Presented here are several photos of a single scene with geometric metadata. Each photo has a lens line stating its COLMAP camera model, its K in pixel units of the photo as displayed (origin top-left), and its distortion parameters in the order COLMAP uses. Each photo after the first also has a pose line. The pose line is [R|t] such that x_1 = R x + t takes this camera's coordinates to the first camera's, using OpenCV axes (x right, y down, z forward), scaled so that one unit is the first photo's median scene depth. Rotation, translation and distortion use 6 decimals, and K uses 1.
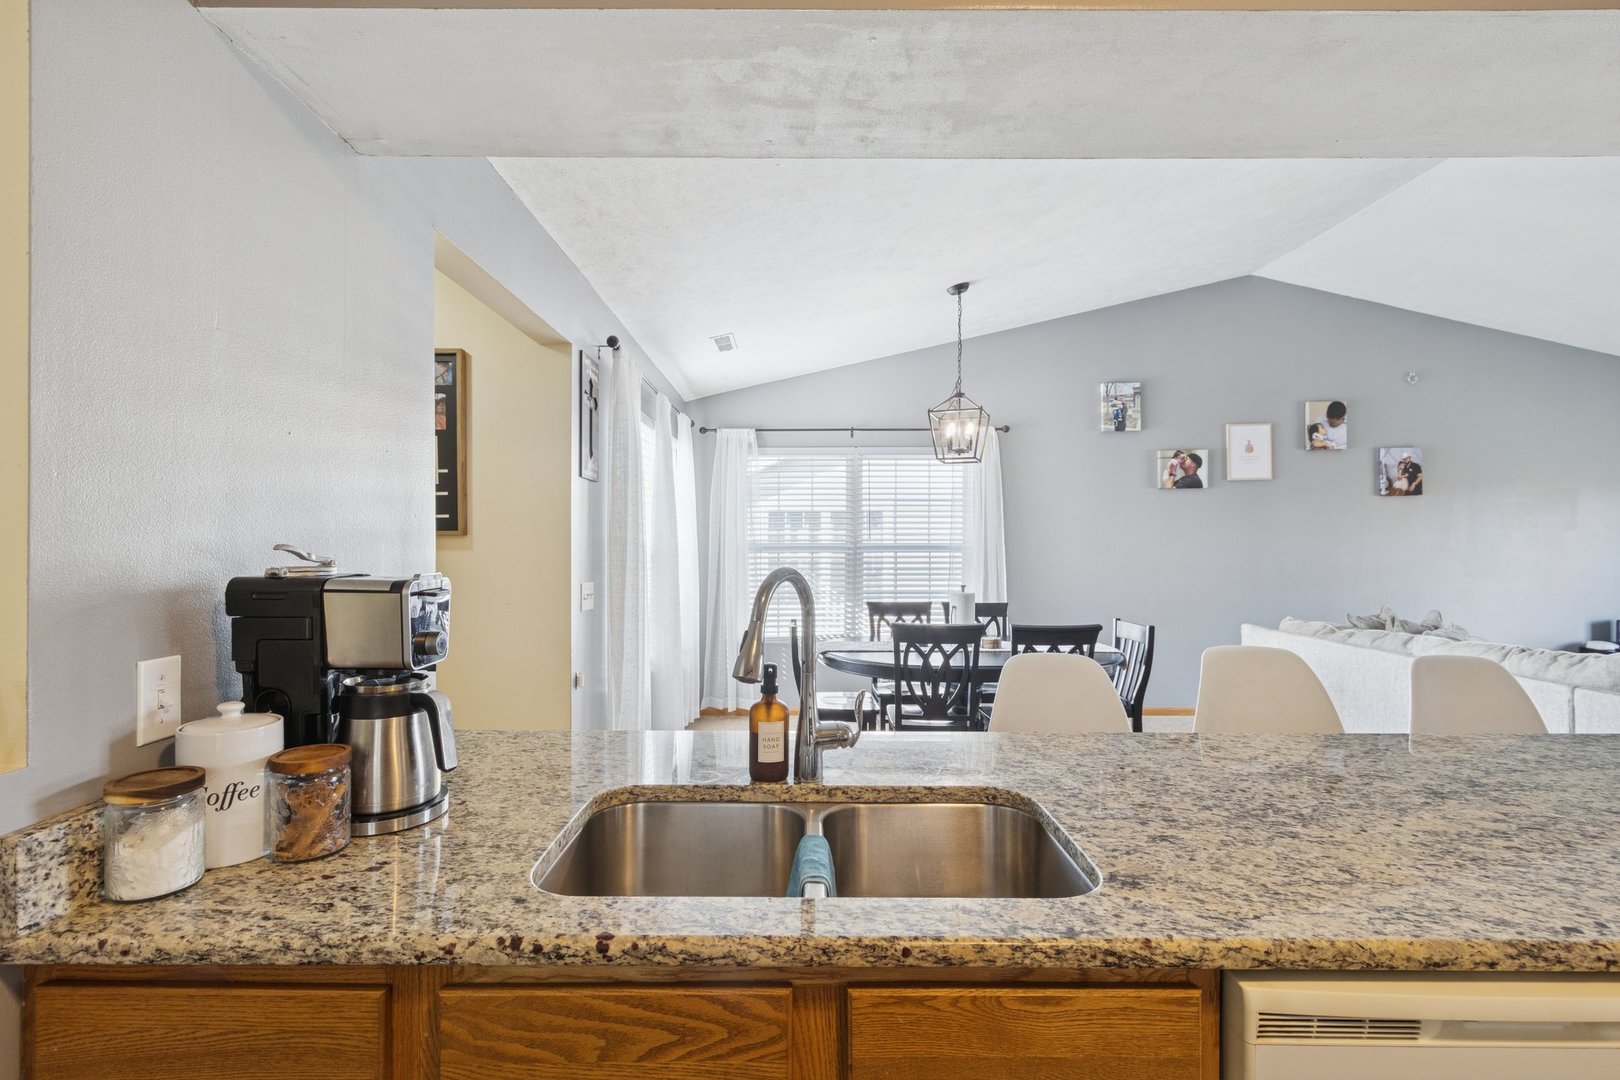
lens RADIAL K [[746.4, 0, 810.0], [0, 746.4, 540.0], [0, 0, 1]] dist [-0.000846, -0.000180]
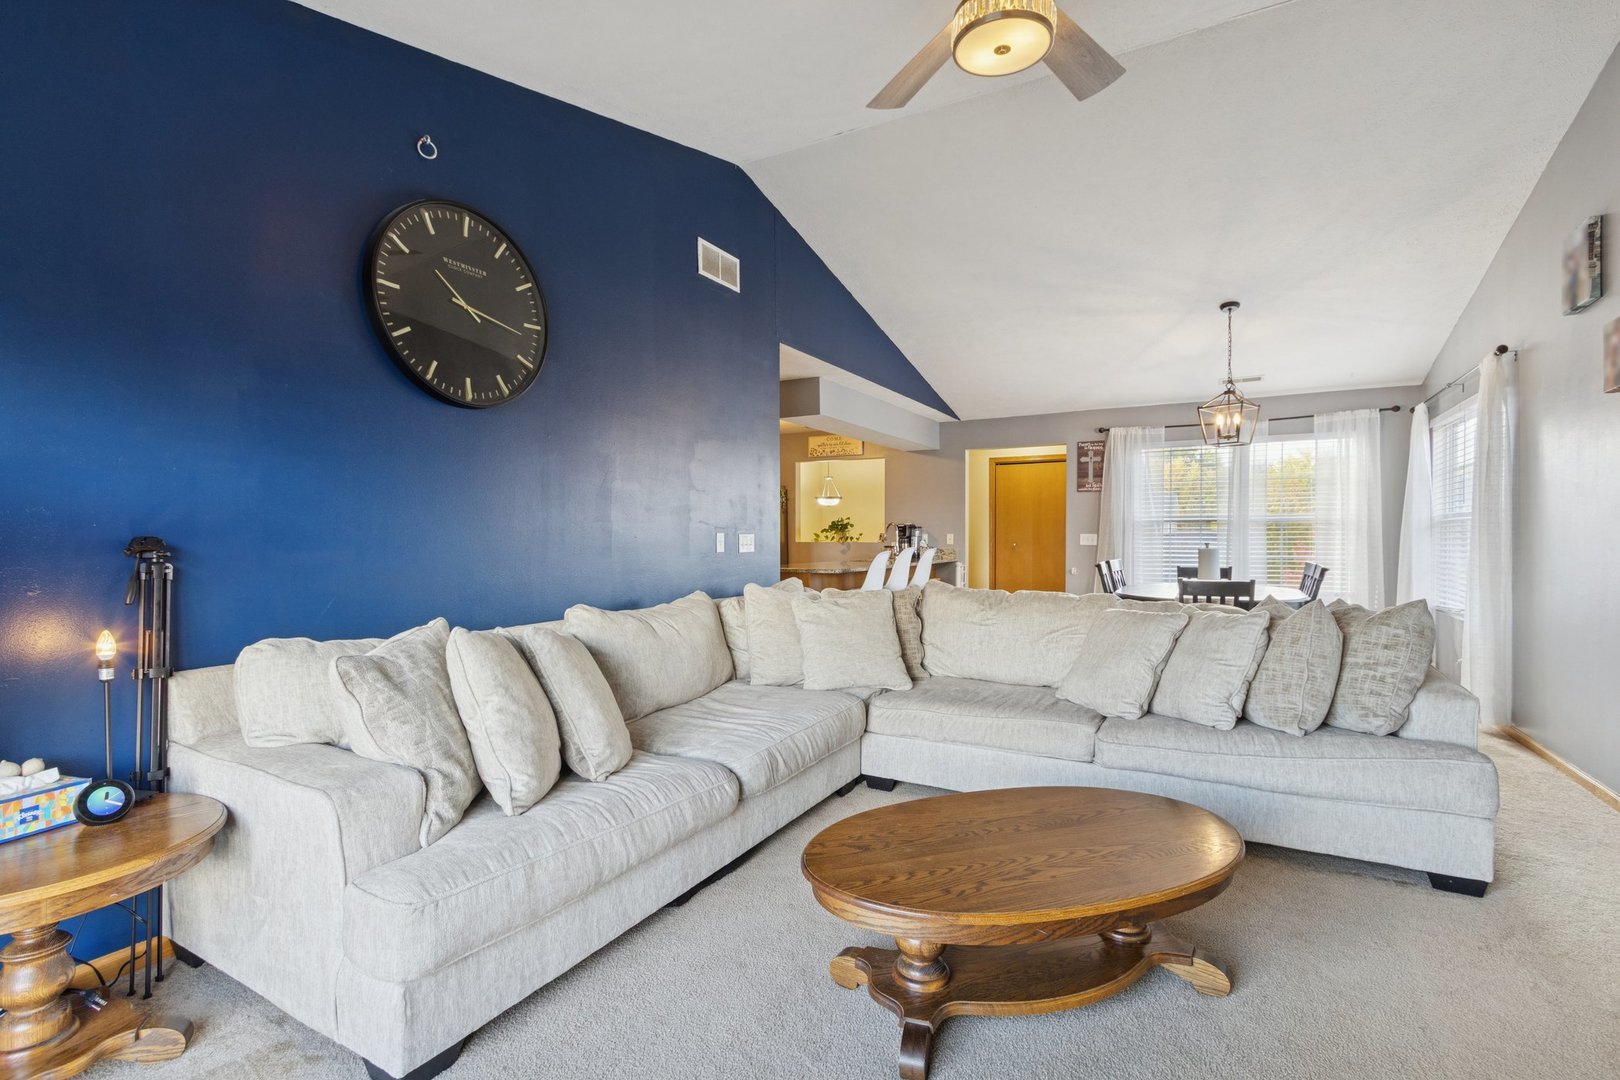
lens RADIAL K [[746.4, 0, 810.0], [0, 746.4, 540.0], [0, 0, 1]] dist [-0.000846, -0.000180]
pose [[-0.488032, -0.001318, -0.872824, 1.976315], [-0.000513, 0.999999, -0.001224, 0.069140], [0.872825, -0.000149, -0.488033, 1.221401]]
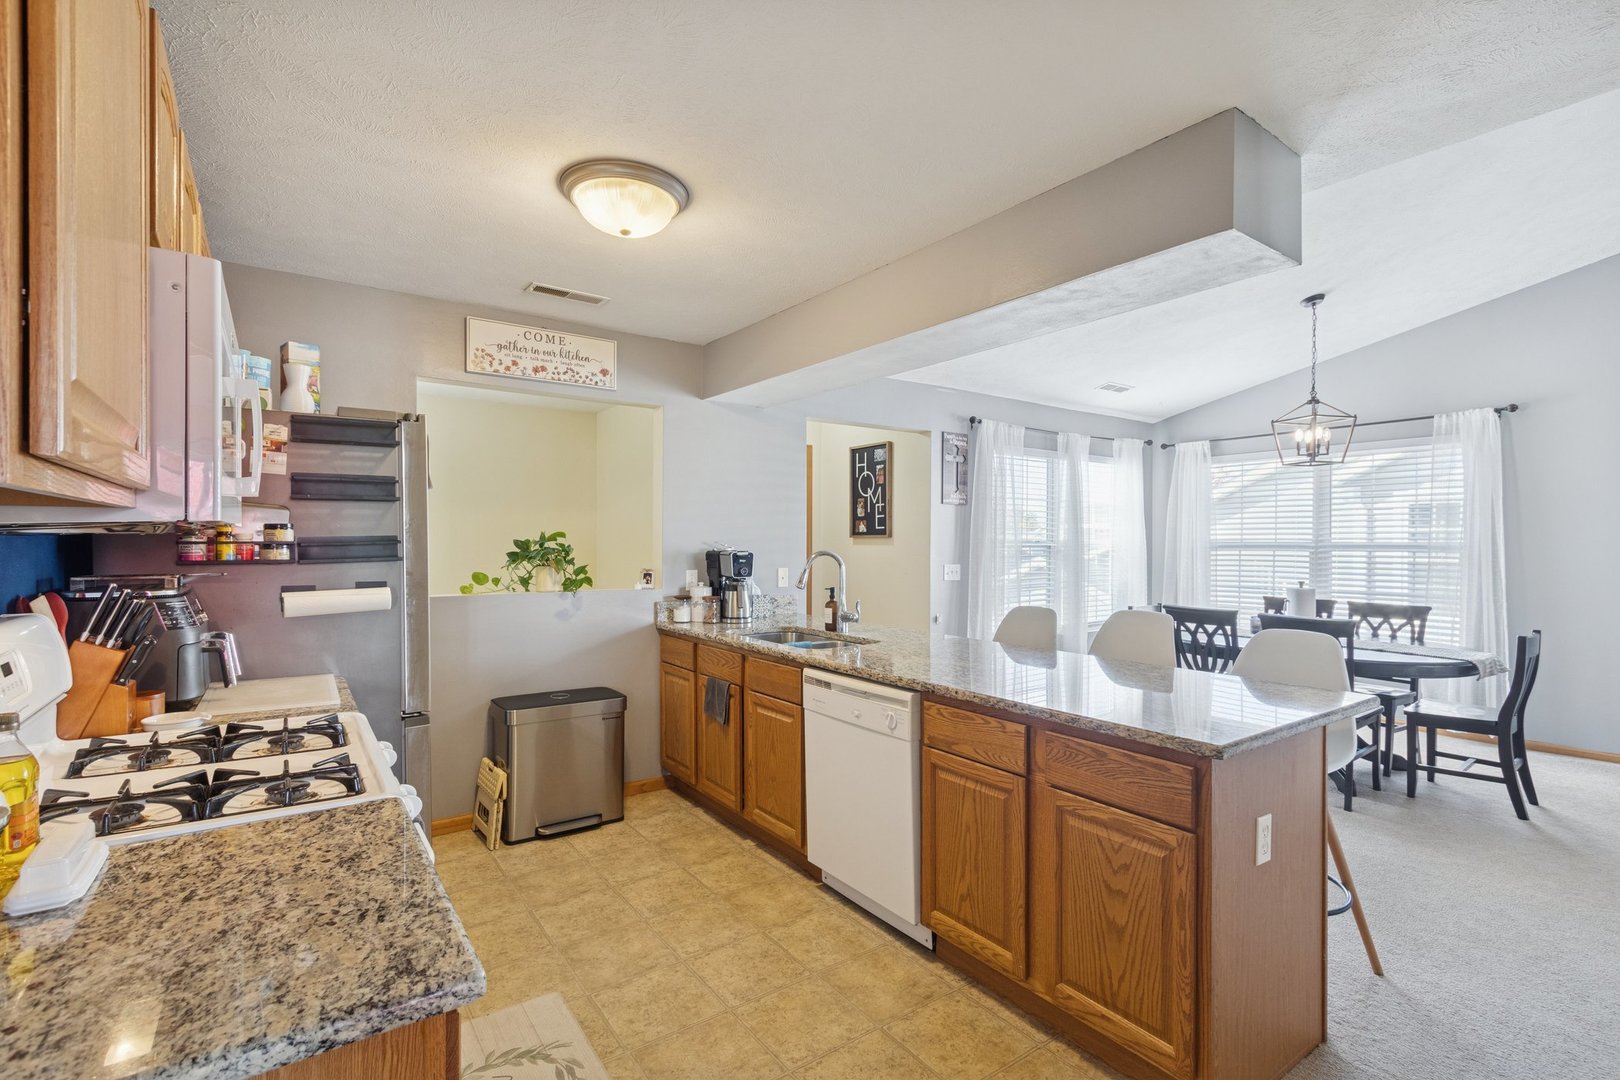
lens RADIAL K [[746.4, 0, 810.0], [0, 746.4, 540.0], [0, 0, 1]] dist [-0.000846, -0.000180]
pose [[0.583057, 0.000148, -0.812431, 0.786352], [0.001259, 0.999999, 0.001085, -0.000862], [0.812430, -0.001656, 0.583056, -0.231556]]
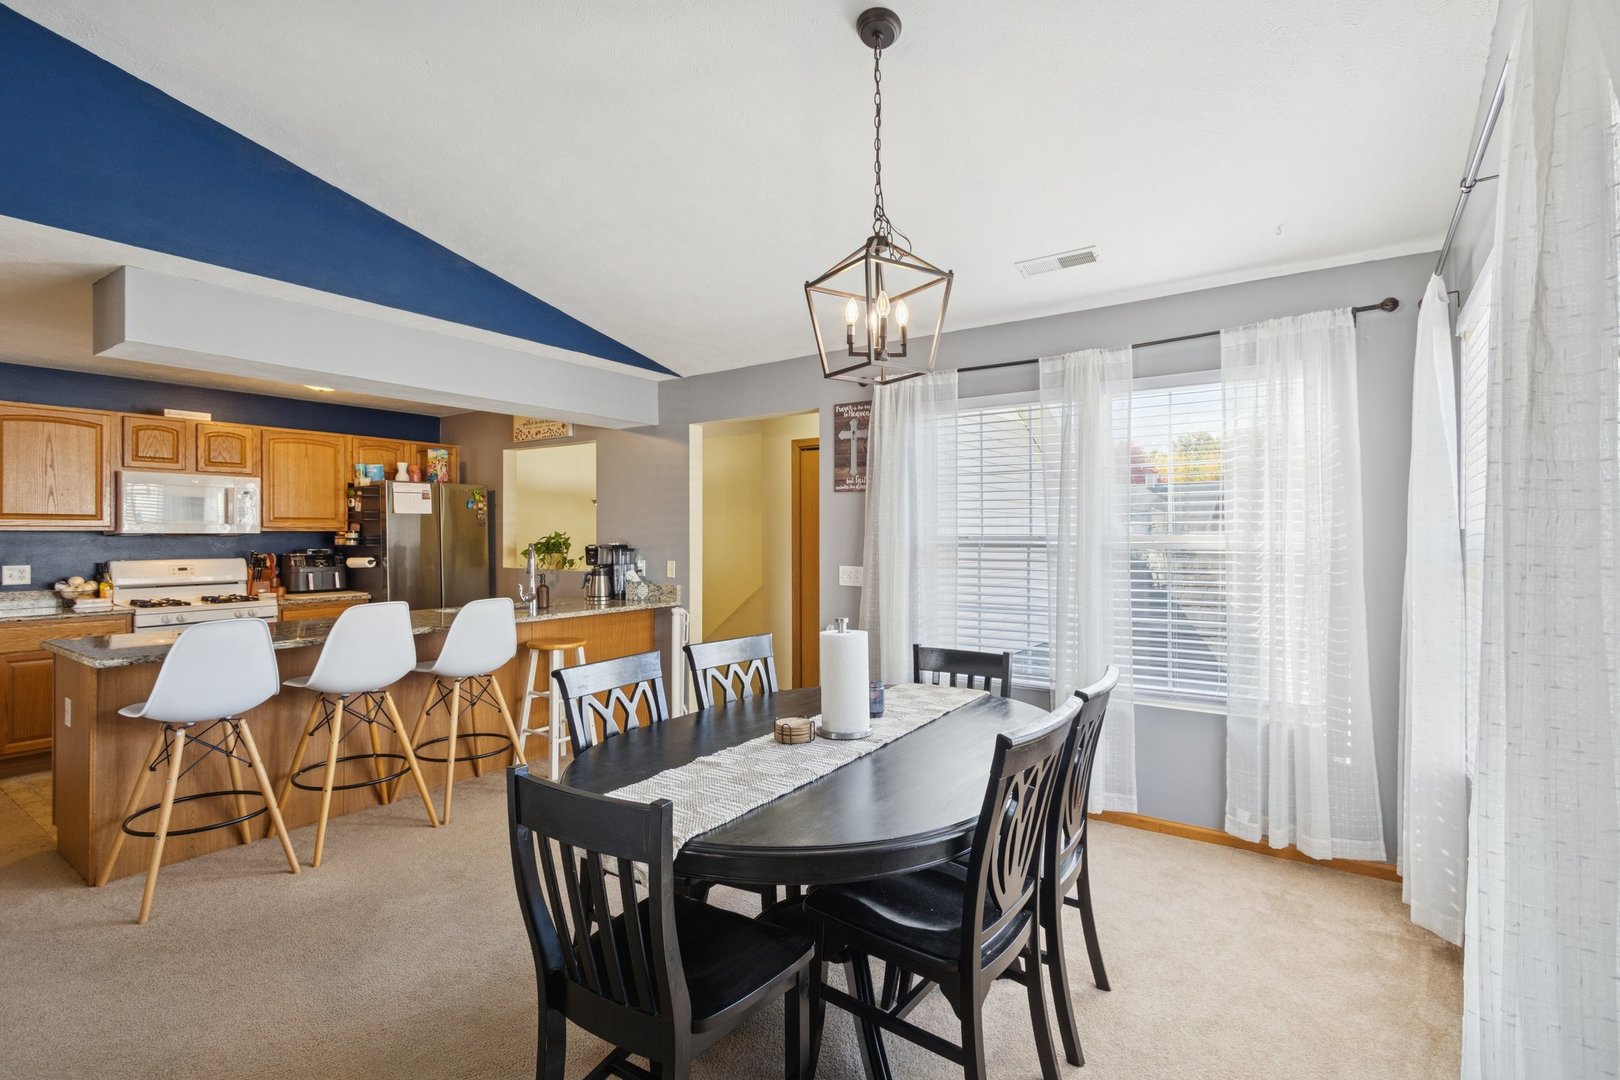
lens RADIAL K [[760.5, 0, 810.0], [0, 760.5, 540.0], [0, 0, 1]] dist [-0.000074, -0.000076]
pose [[-0.573367, 0.002782, -0.819294, 0.783375], [0.003503, 0.999993, 0.000944, 0.005986], [0.819291, -0.002328, -0.573373, 1.530797]]
